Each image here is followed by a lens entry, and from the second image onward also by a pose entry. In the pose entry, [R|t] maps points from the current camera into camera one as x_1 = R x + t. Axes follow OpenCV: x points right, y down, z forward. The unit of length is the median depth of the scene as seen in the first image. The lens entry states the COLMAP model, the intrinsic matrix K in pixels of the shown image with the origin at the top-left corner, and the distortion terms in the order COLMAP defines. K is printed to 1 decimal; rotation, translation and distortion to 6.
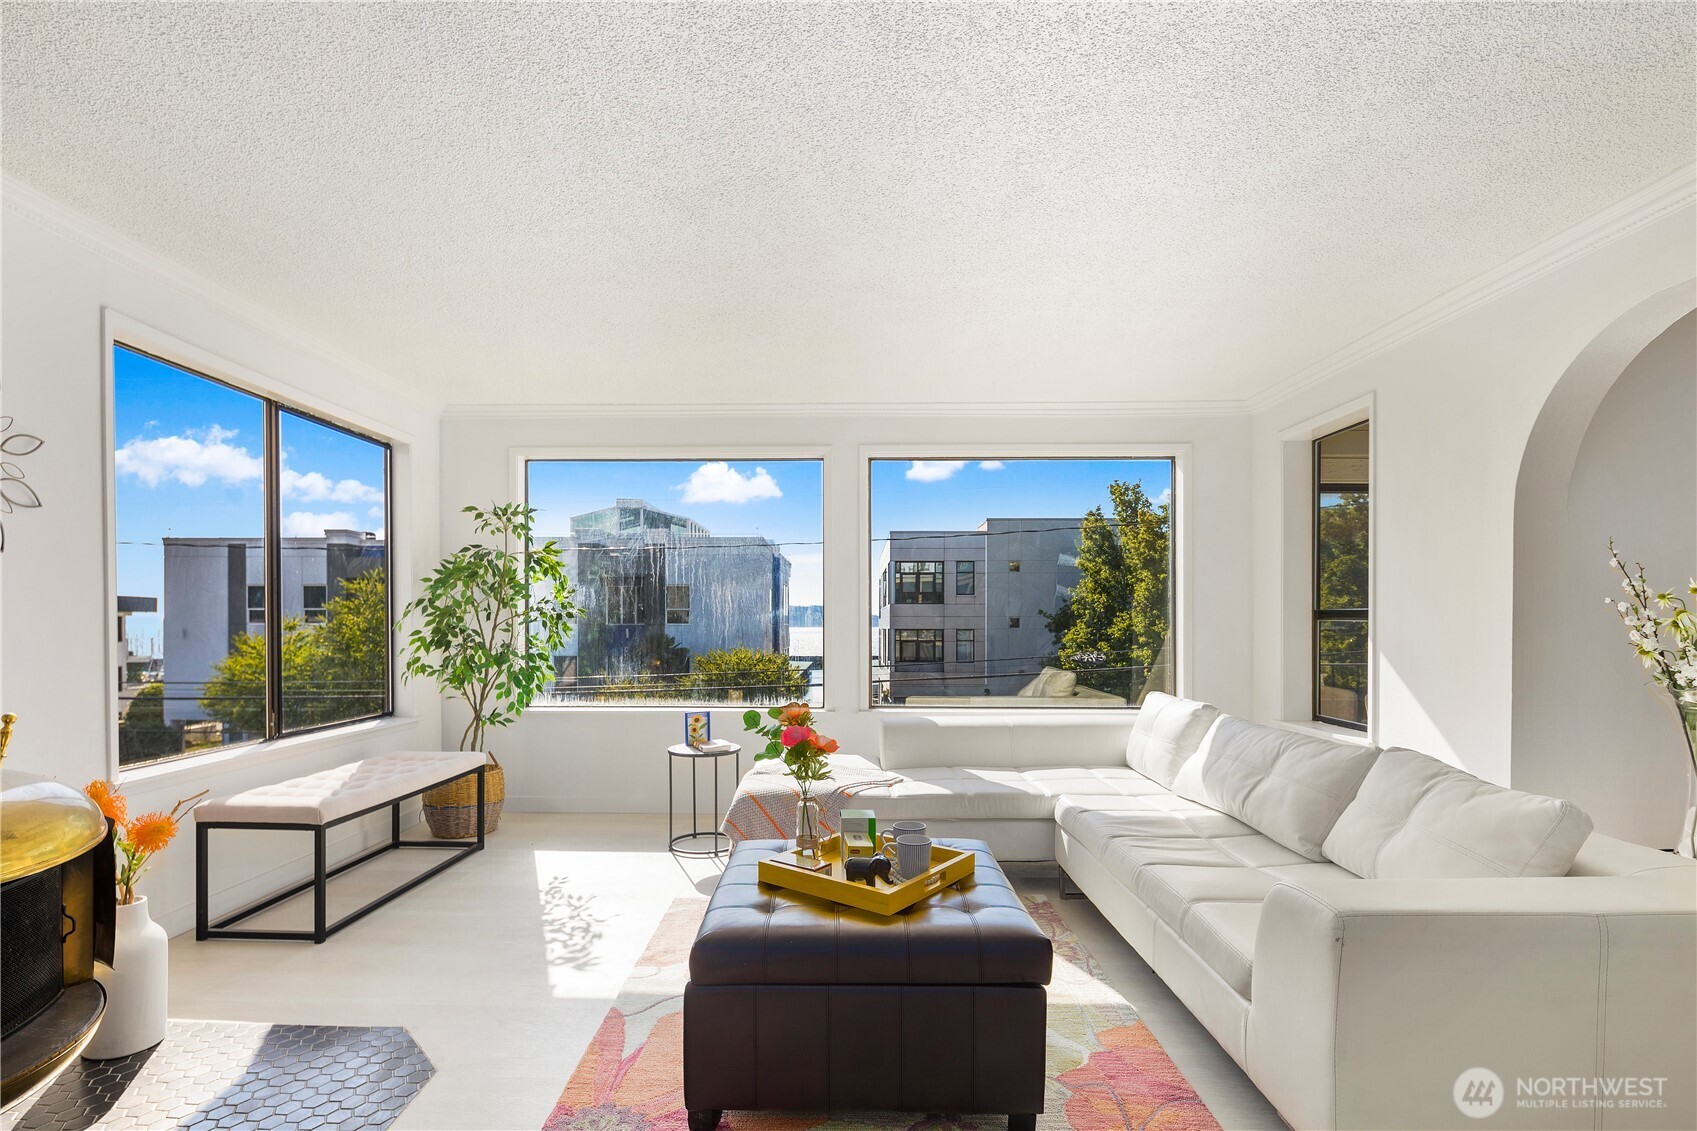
lens RADIAL K [[828.3, 0, 835.2], [0, 828.3, 636.7], [0, 0, 1]] dist [-0.002211, -0.000537]
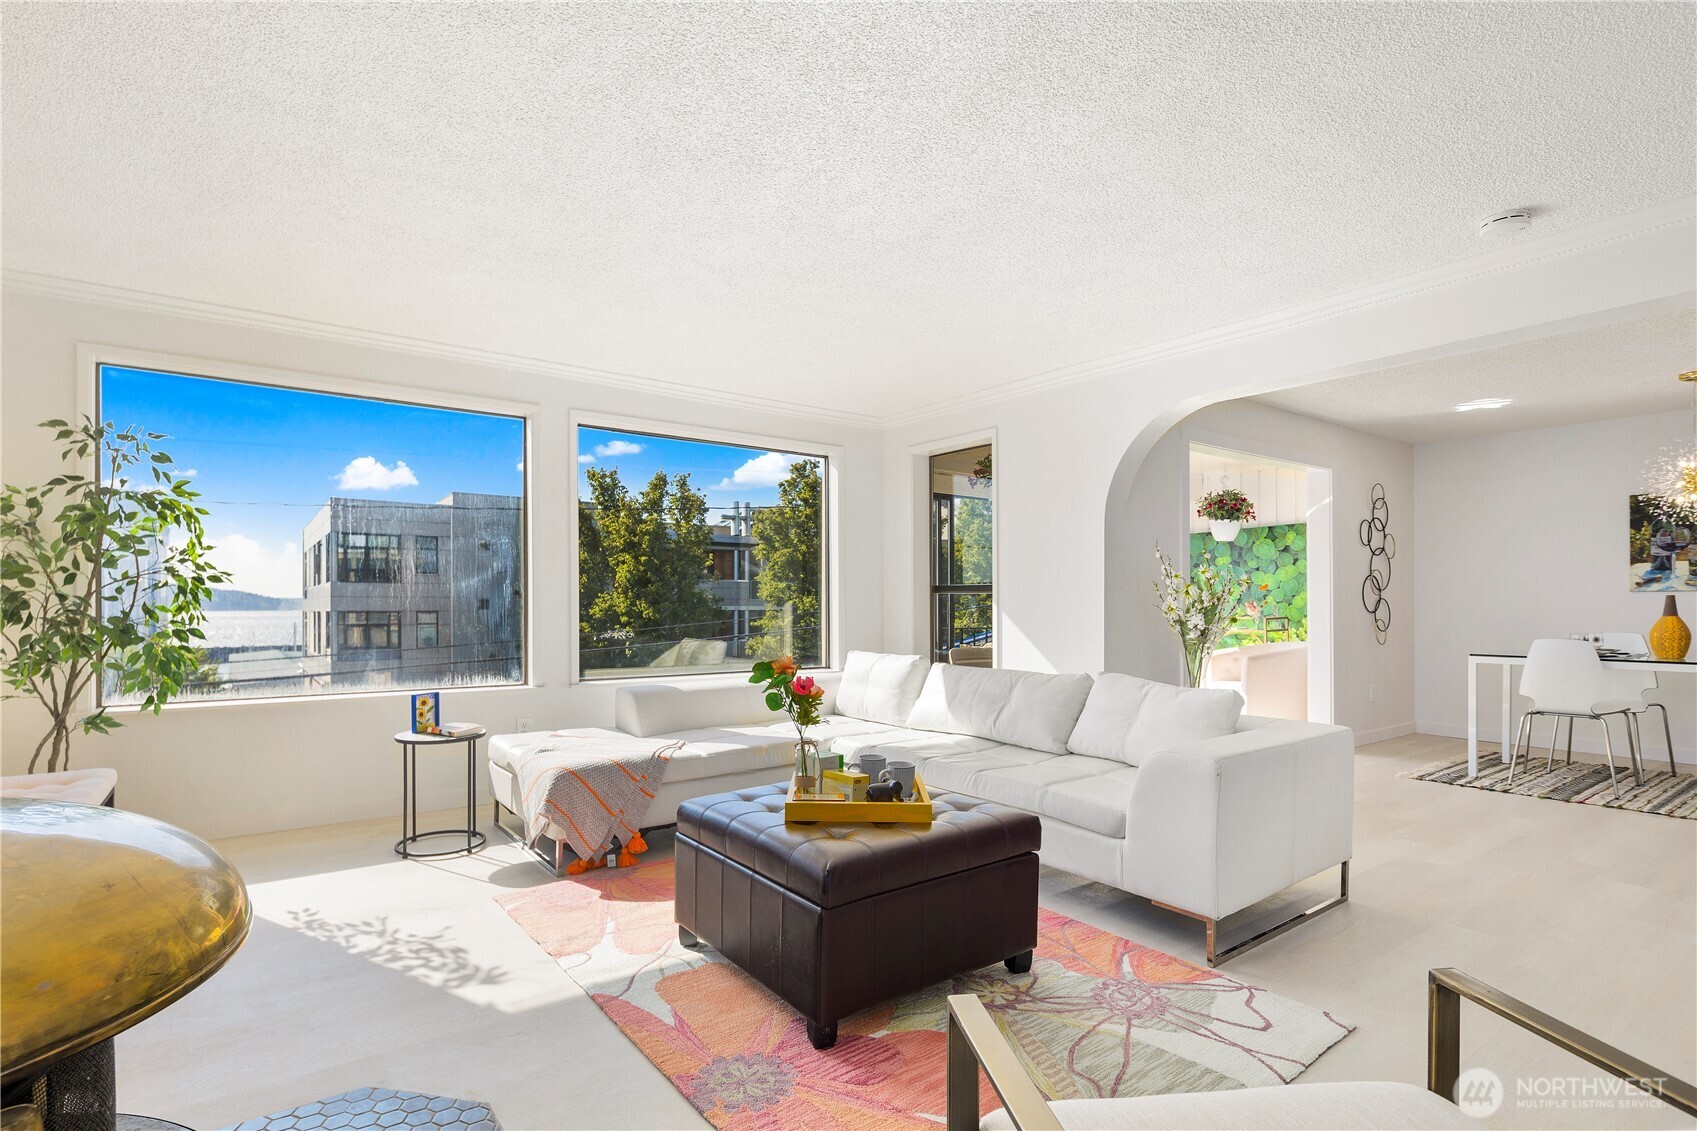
lens RADIAL K [[810.0, 0, 842.6], [0, 810.0, 609.9], [0, 0, 1]] dist [-0.001568, -0.001648]
pose [[0.794175, -0.004585, 0.607671, -0.330116], [0.010975, 0.999917, -0.006798, 0.014217], [-0.607589, 0.012068, 0.794160, 0.063973]]
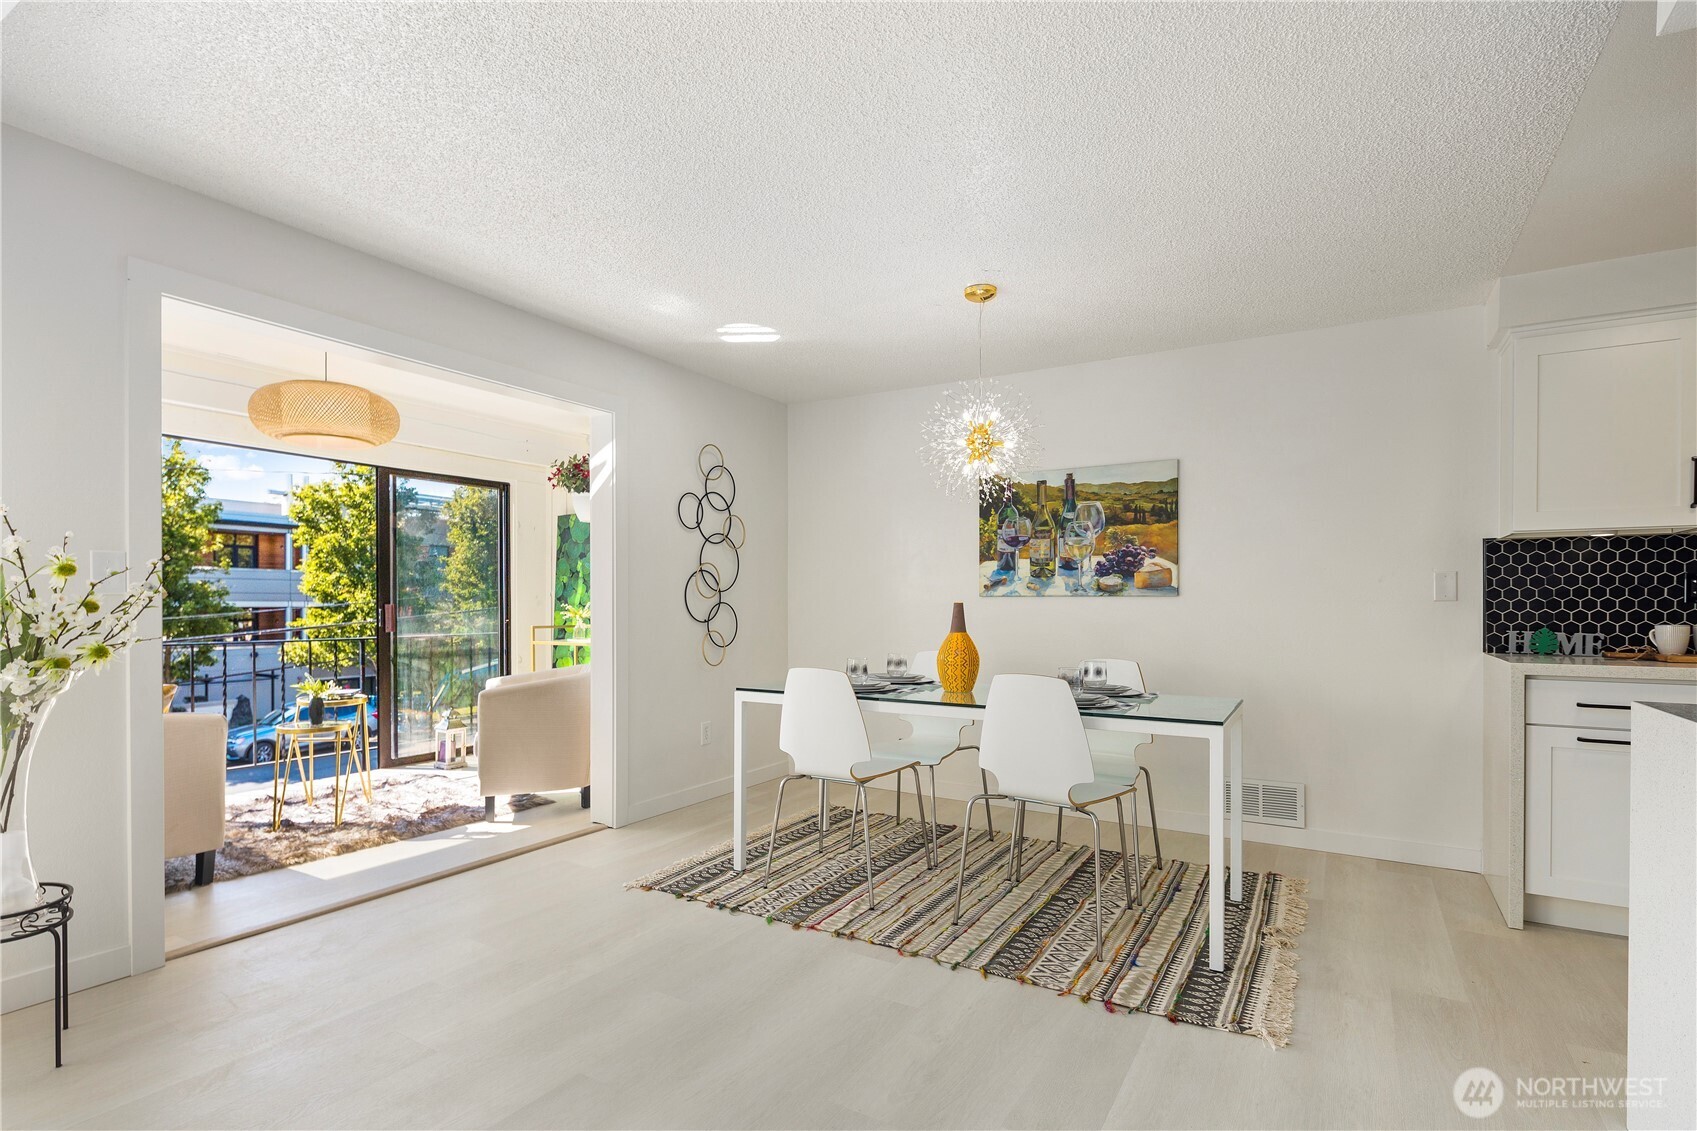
lens RADIAL K [[810.0, 0, 842.6], [0, 810.0, 609.9], [0, 0, 1]] dist [-0.001568, -0.001648]
pose [[0.488639, -0.004707, 0.872473, 0.622006], [0.009347, 0.999956, 0.000159, 0.003642], [-0.872436, 0.008077, 0.488662, -0.048041]]
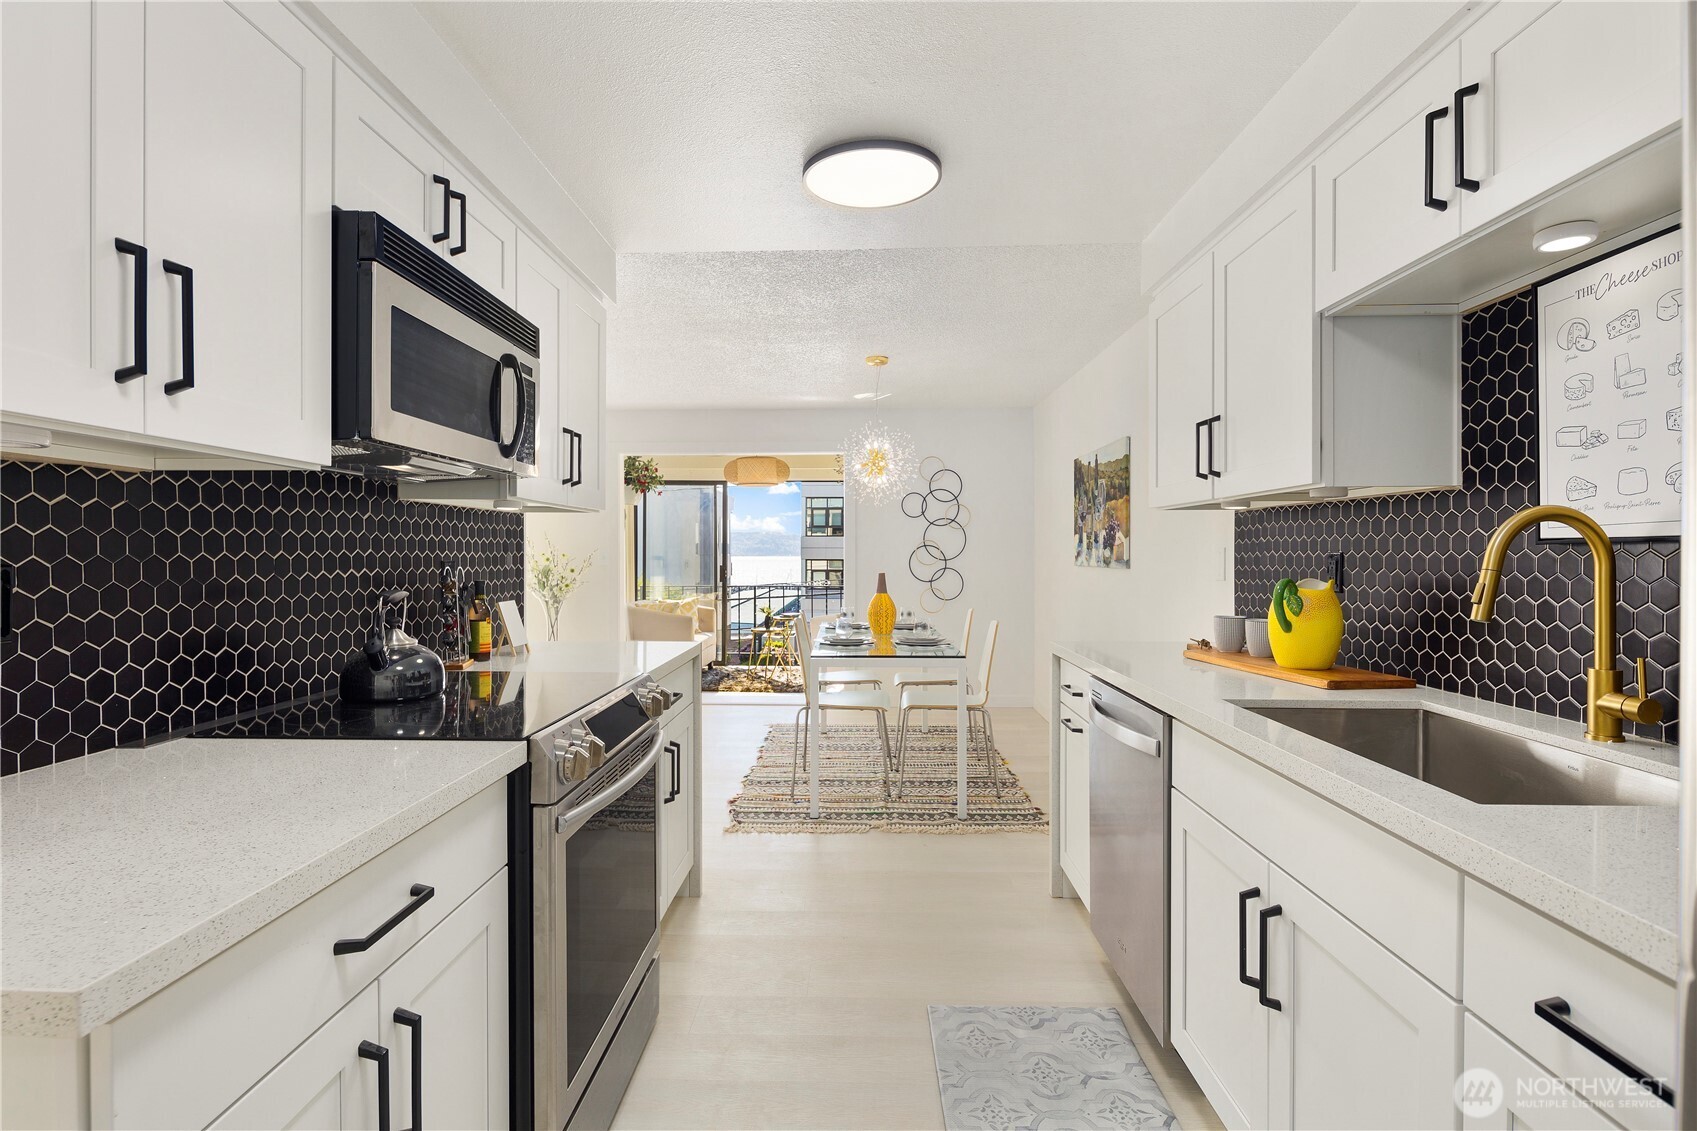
lens RADIAL K [[814.6, 0, 843.9], [0, 814.6, 560.5], [0, 0, 1]] dist [-0.002270, -0.001310]
pose [[0.999828, -0.000993, 0.018498, 1.381325], [0.001082, 0.999988, -0.004775, -0.017341], [-0.018493, 0.004794, 0.999818, -1.034711]]
